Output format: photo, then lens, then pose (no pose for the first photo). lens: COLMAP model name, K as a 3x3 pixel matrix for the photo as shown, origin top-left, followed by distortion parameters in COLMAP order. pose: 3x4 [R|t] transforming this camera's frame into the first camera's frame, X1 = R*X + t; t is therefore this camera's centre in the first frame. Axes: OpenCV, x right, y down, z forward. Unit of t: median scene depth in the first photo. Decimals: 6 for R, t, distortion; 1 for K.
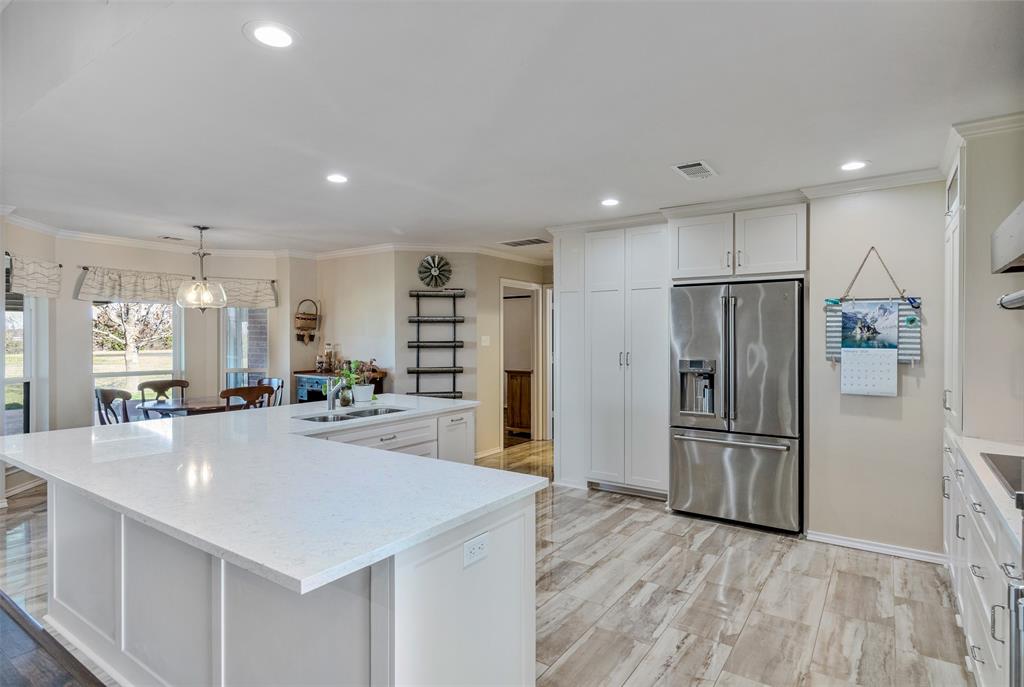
lens RADIAL K [[552.3, 0, 510.1], [0, 552.3, 335.3], [0, 0, 1]] dist [0.008687, -0.004385]
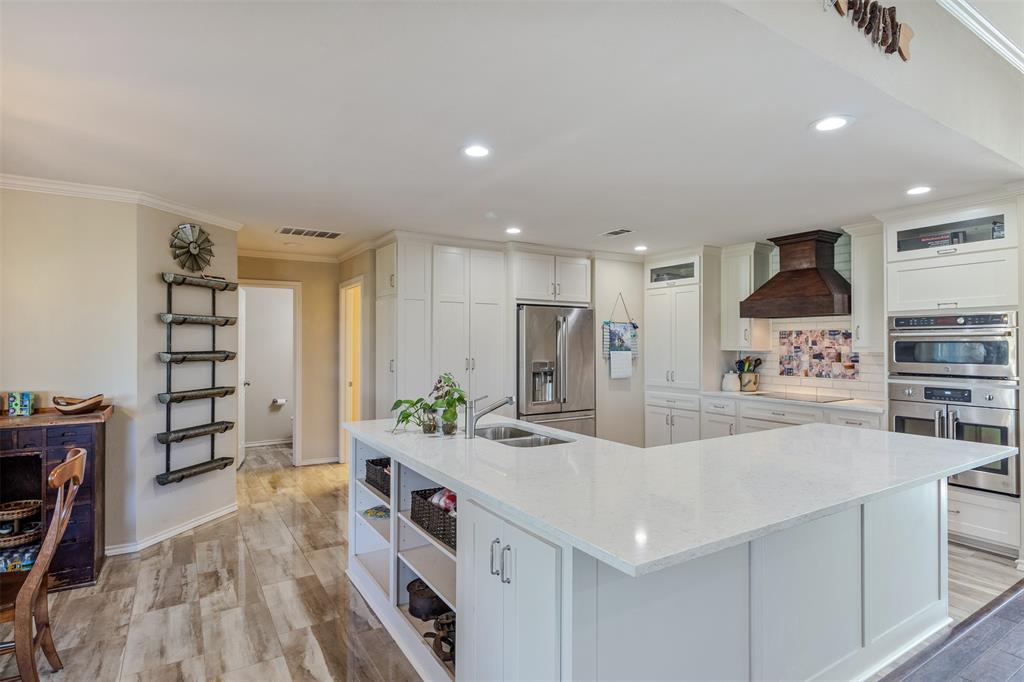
lens RADIAL K [[509.4, 0, 509.0], [0, 509.4, 337.4], [0, 0, 1]] dist [-0.014889, -0.000037]
pose [[0.393884, 0.010971, 0.919094, -0.666215], [-0.002851, 0.999939, -0.010714, -0.000869], [-0.919156, 0.001600, 0.393892, 0.479808]]
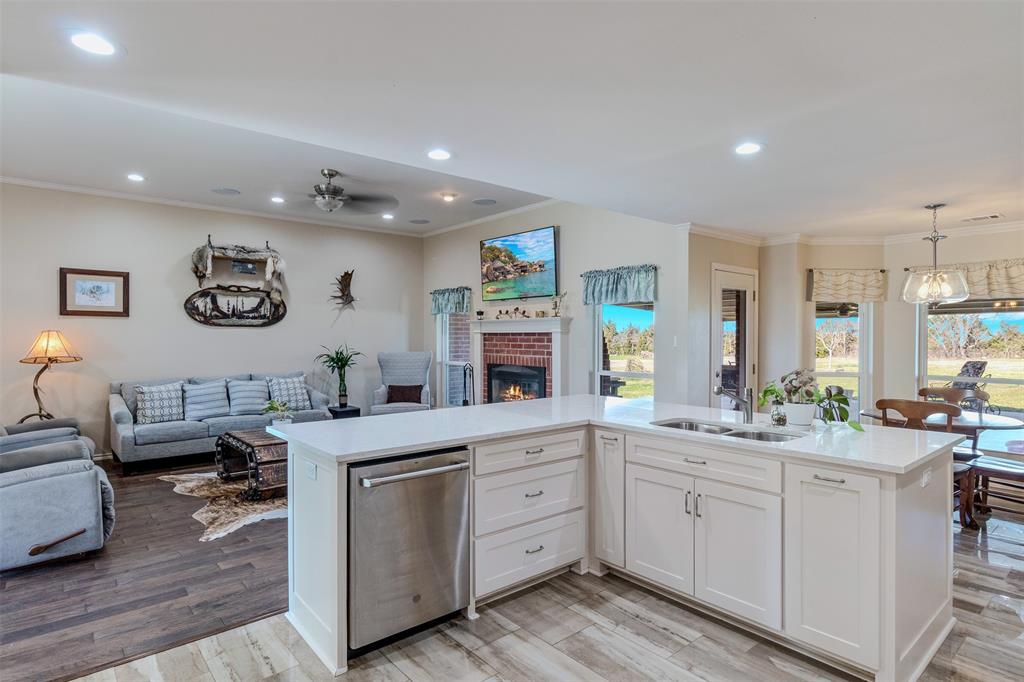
lens RADIAL K [[552.3, 0, 523.4], [0, 552.3, 343.1], [0, 0, 1]] dist [0.008687, -0.004385]
pose [[-0.251260, 0.011804, -0.967848, 0.411230], [0.000453, 0.999927, 0.012078, 0.000522], [0.967920, 0.002597, -0.251246, 0.616498]]
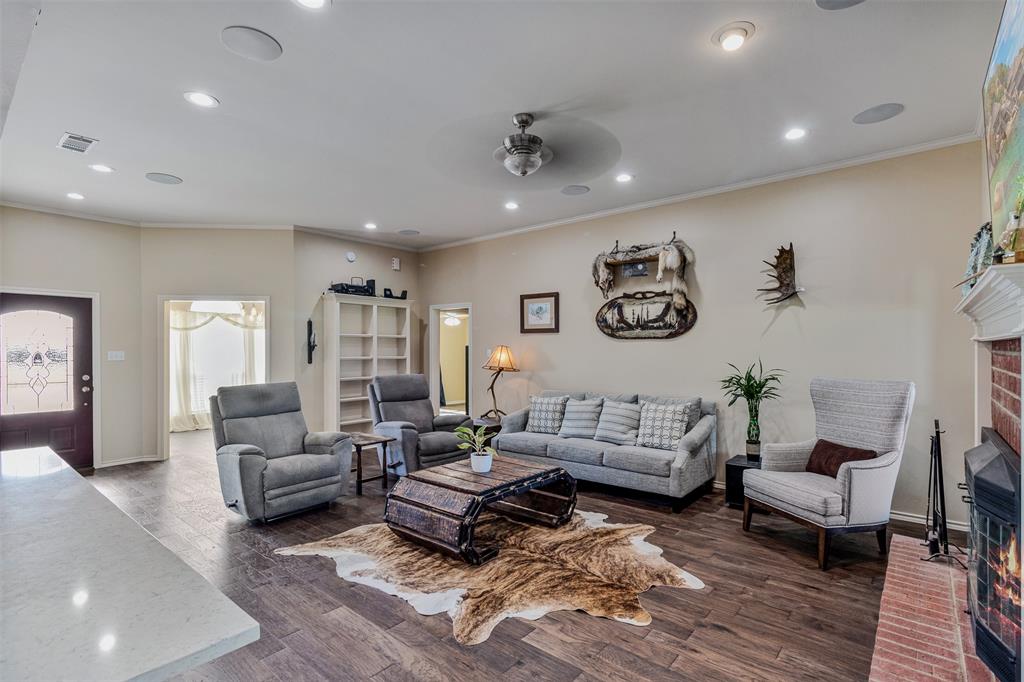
lens RADIAL K [[484.2, 0, 514.8], [0, 484.2, 346.7], [0, 0, 1]] dist [-0.002729, 0.003887]
pose [[-0.995869, 0.001081, 0.090790, -0.569980], [0.000376, 0.999970, -0.007785, 0.000776], [-0.090796, -0.007718, -0.995840, 0.646640]]
